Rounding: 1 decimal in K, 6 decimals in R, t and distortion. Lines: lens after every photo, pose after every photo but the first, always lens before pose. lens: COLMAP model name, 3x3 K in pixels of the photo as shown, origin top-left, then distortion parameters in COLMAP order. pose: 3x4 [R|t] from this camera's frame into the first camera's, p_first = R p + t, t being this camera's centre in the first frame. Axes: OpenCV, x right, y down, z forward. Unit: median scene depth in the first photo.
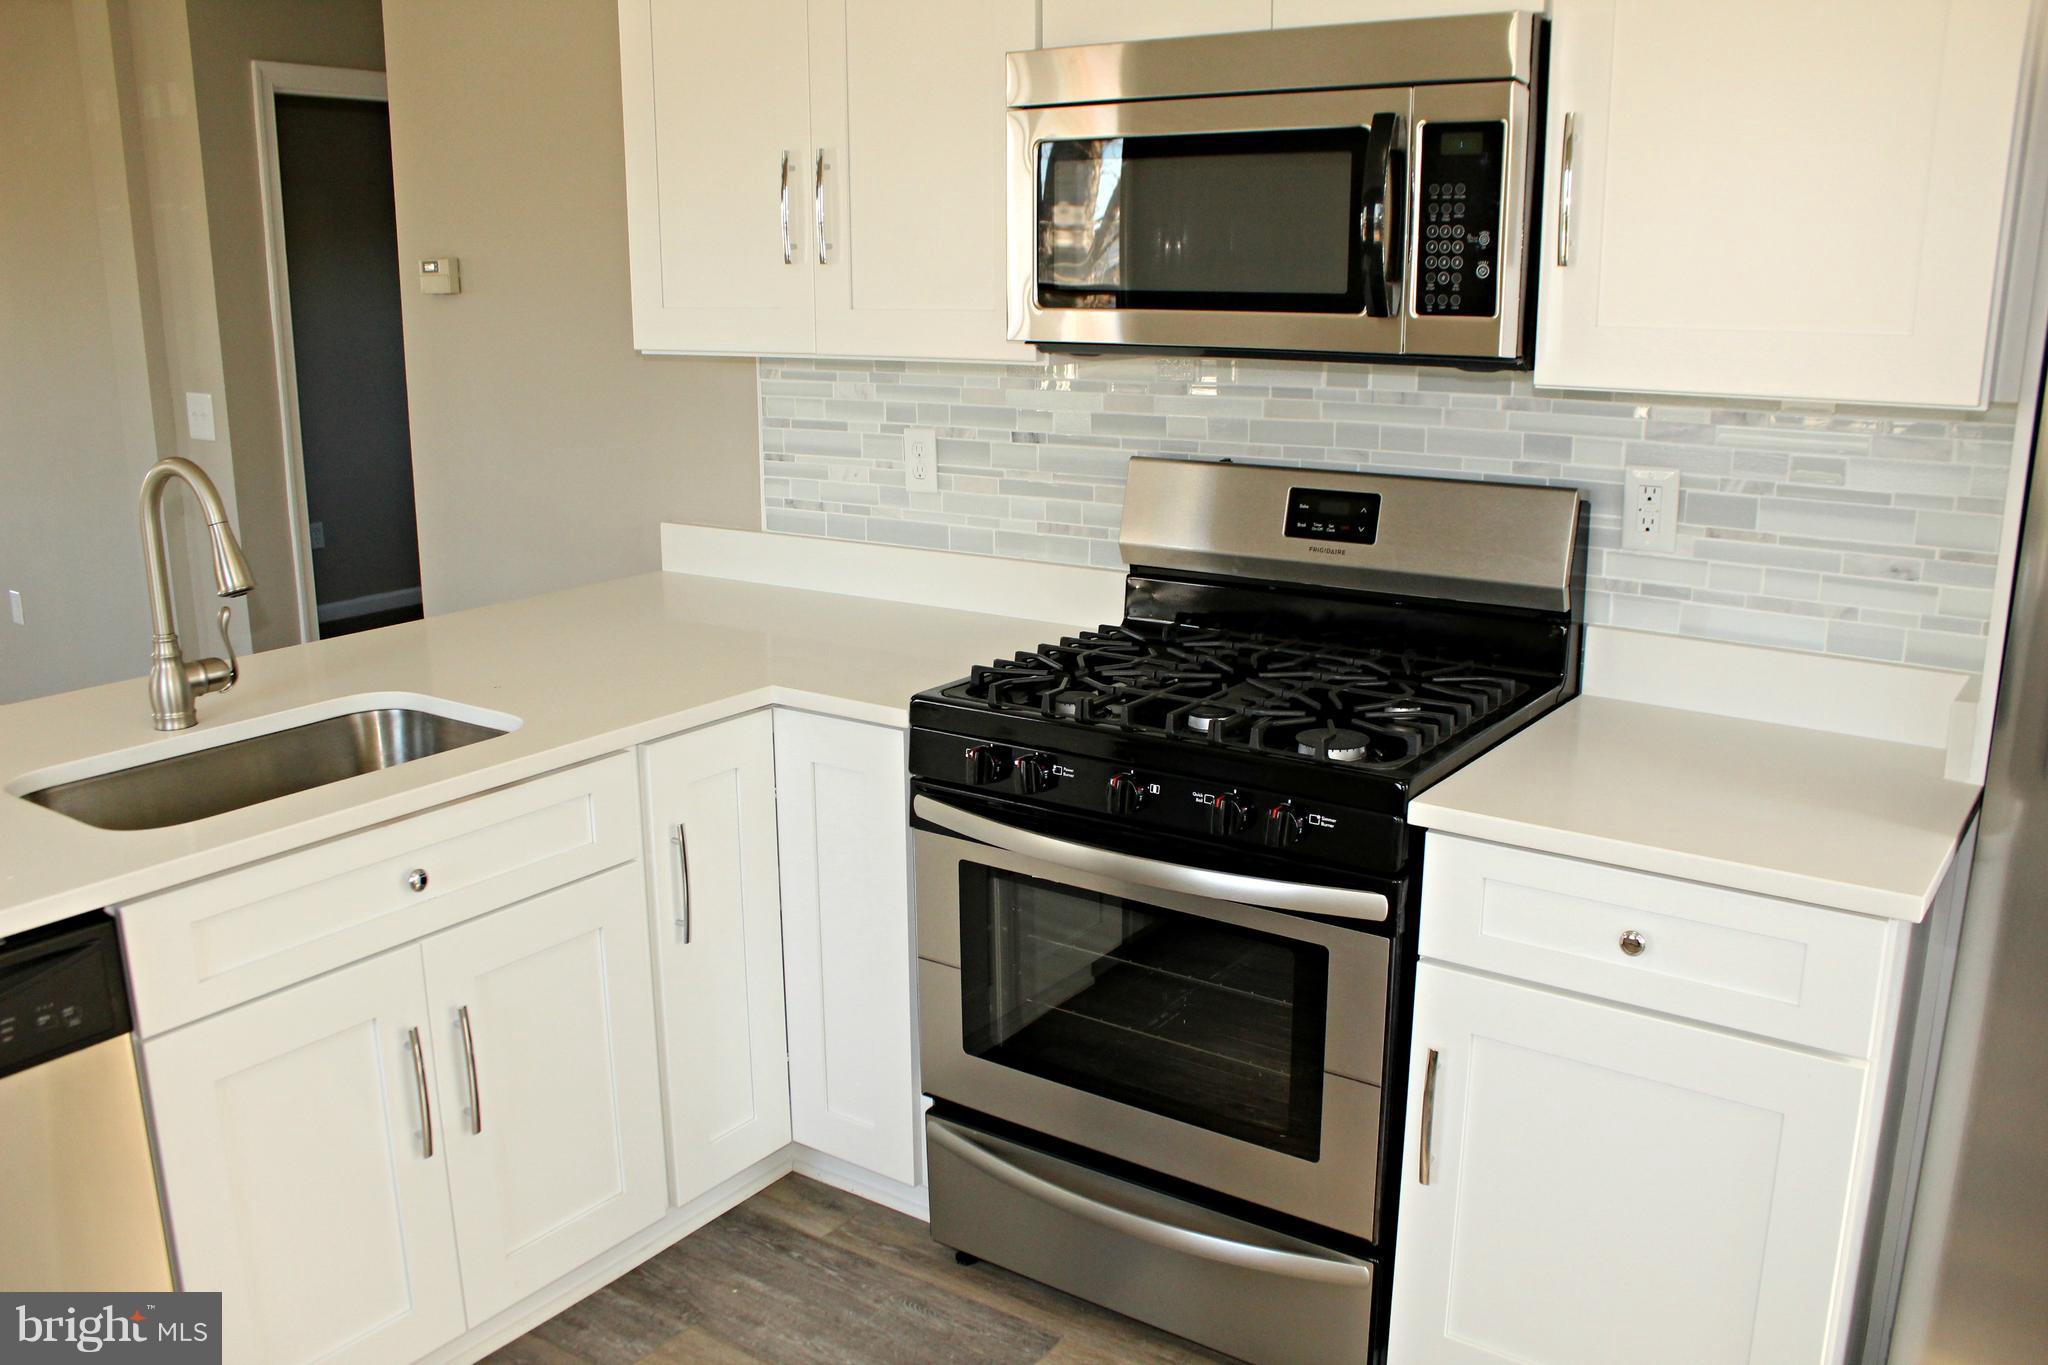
lens RADIAL K [[1714.3, 0, 1021.6], [0, 1714.3, 702.0], [0, 0, 1]] dist [-0.166046, 0.146933]
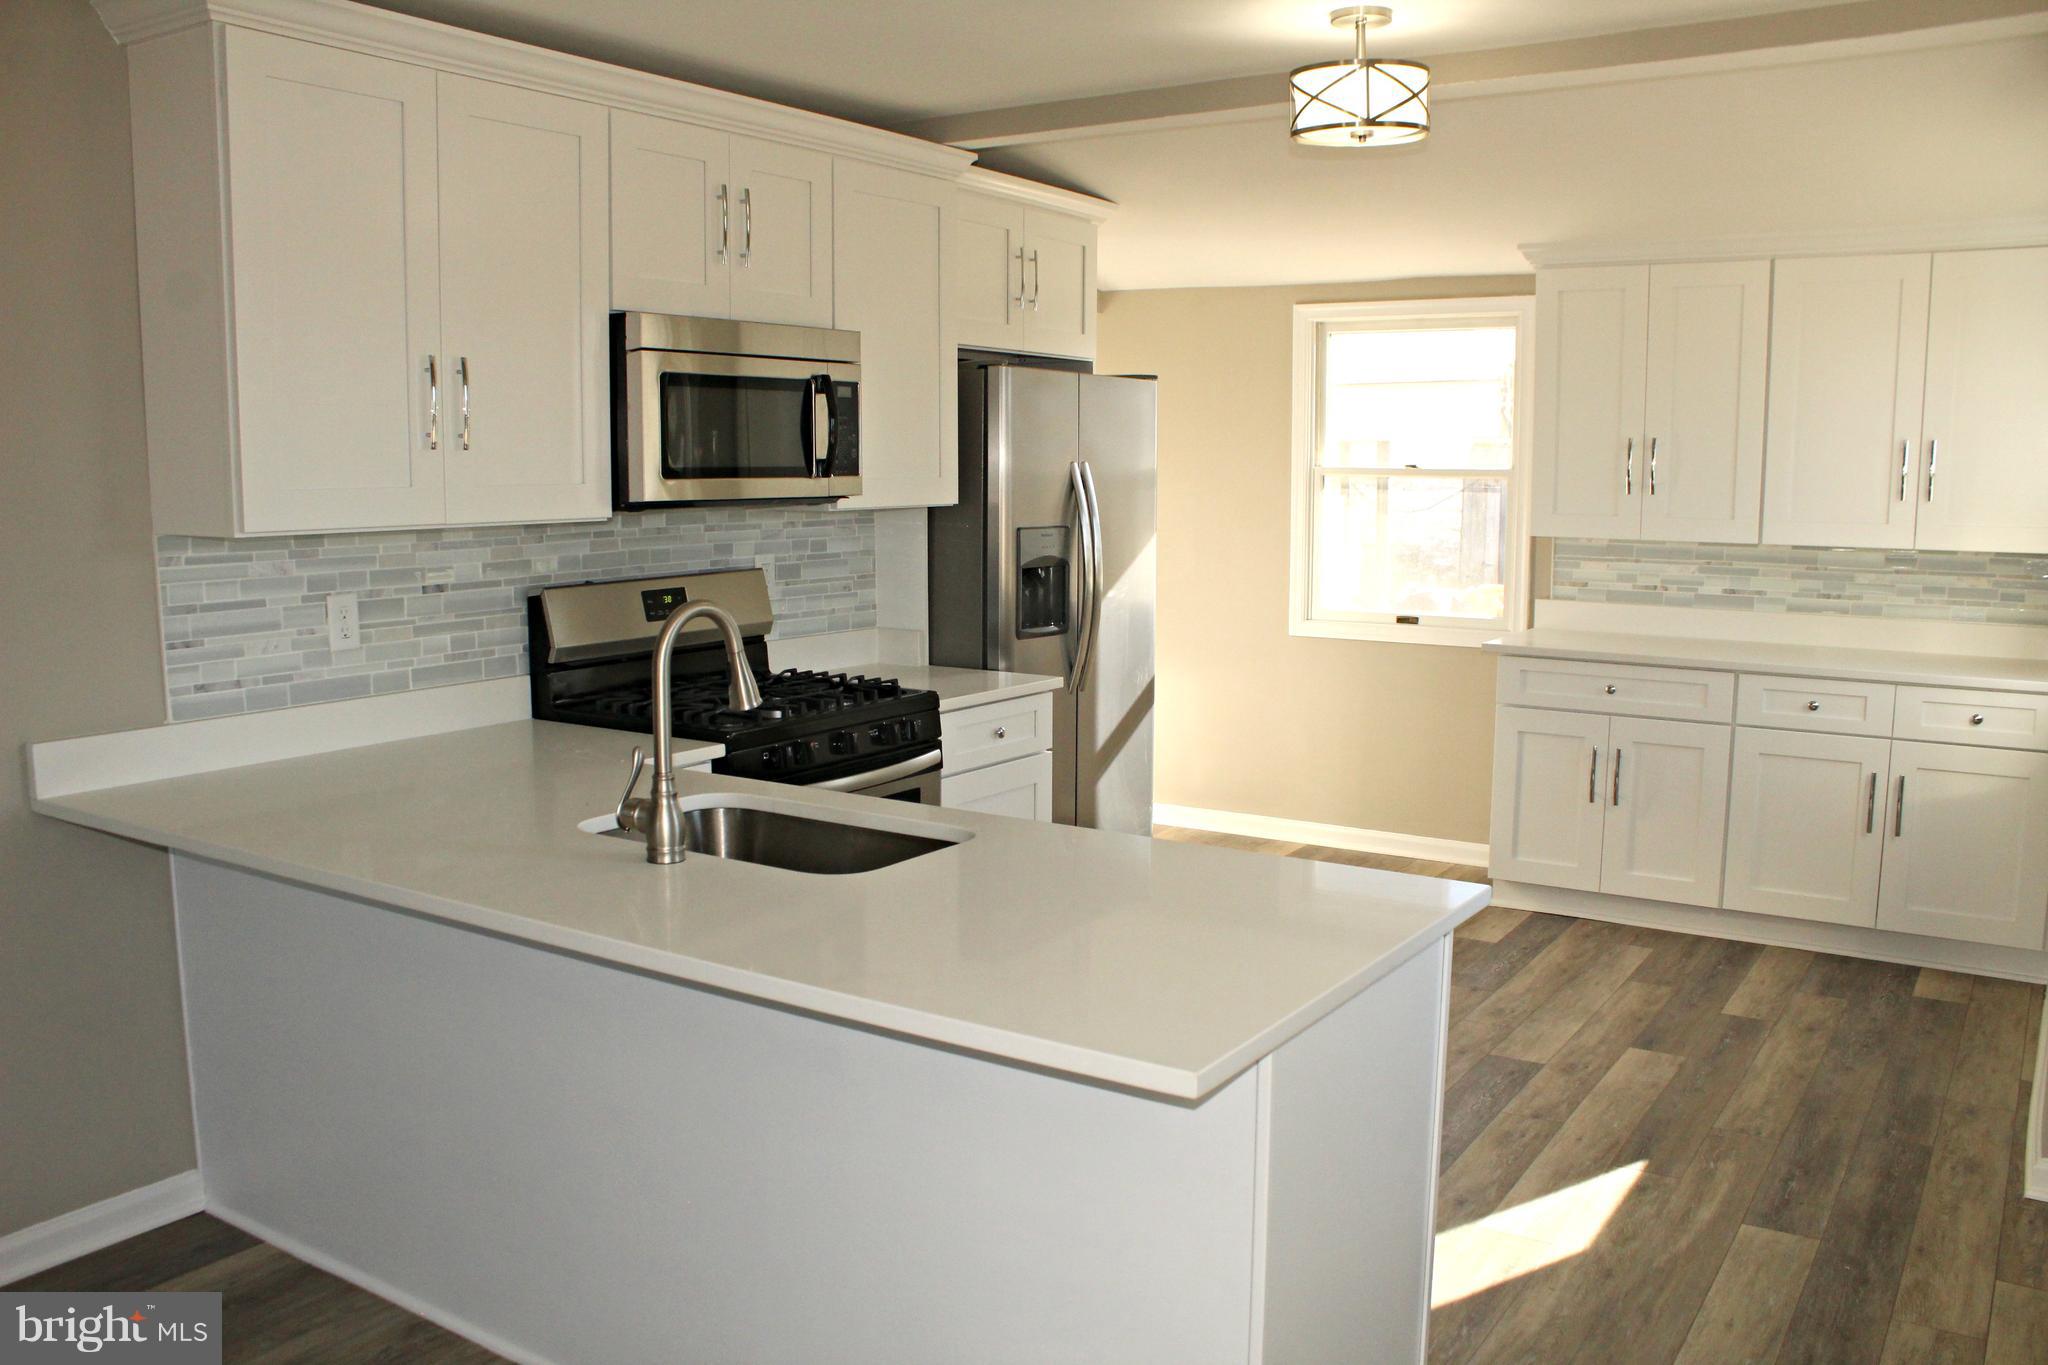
lens RADIAL K [[1714.3, 0, 1021.6], [0, 1714.3, 702.0], [0, 0, 1]] dist [-0.166046, 0.146933]
pose [[-0.038749, -0.134249, 0.990190, -1.208444], [0.248728, 0.958449, 0.139679, -0.135056], [-0.967798, 0.251700, -0.003747, 0.582796]]
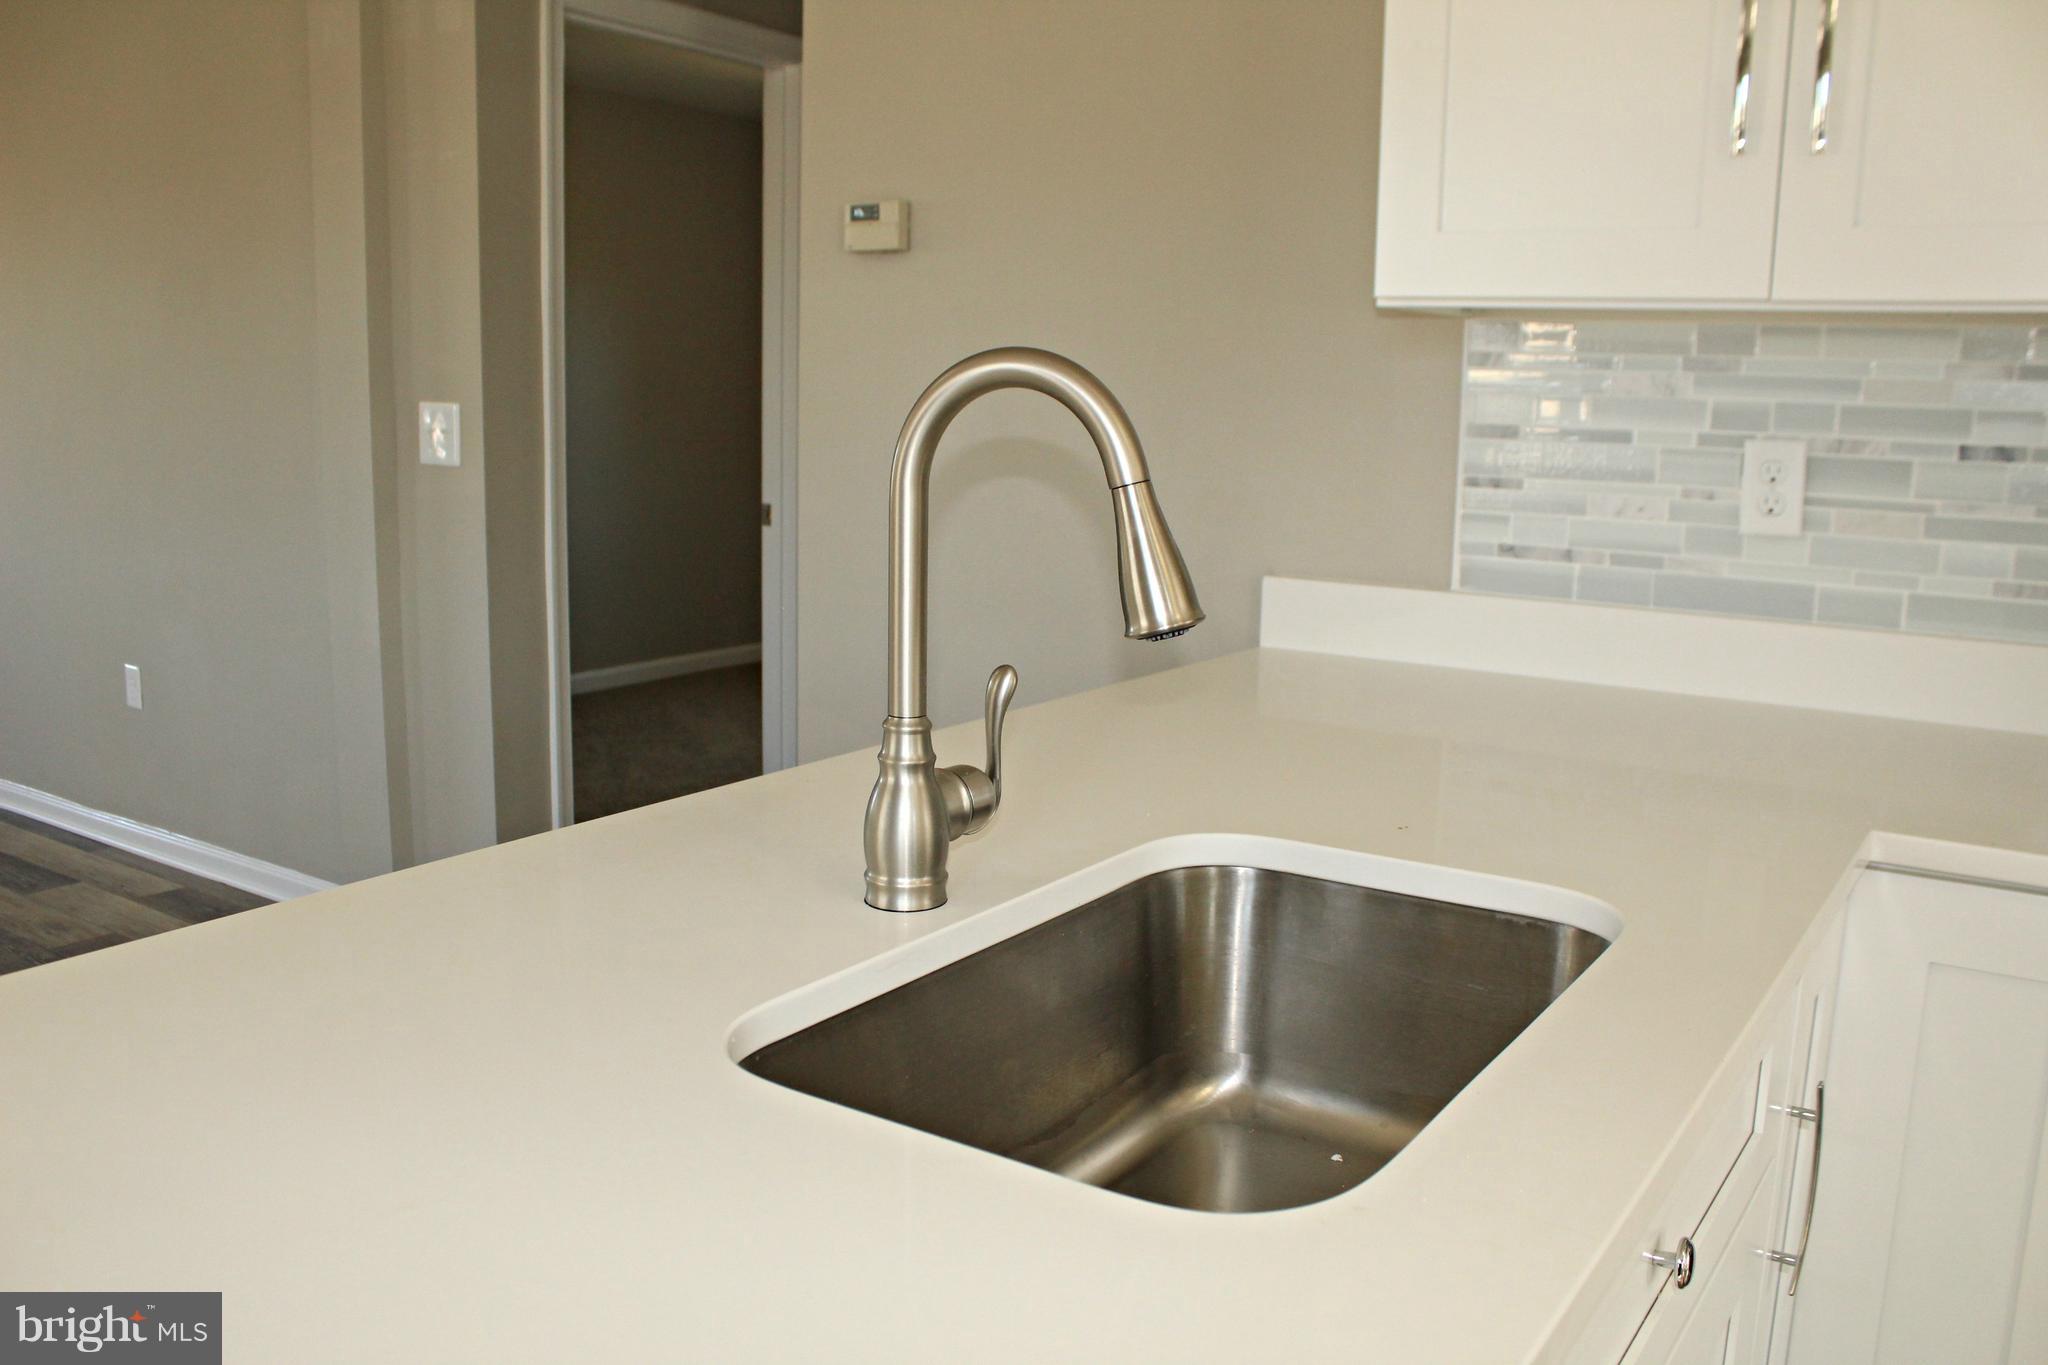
lens RADIAL K [[1714.3, 0, 1021.6], [0, 1714.3, 702.0], [0, 0, 1]] dist [-0.166046, 0.146933]
pose [[0.999559, 0.020160, 0.021788, -0.370069], [-0.018691, 0.997668, -0.065649, -0.009247], [-0.023060, 0.065213, 0.997605, 0.363965]]
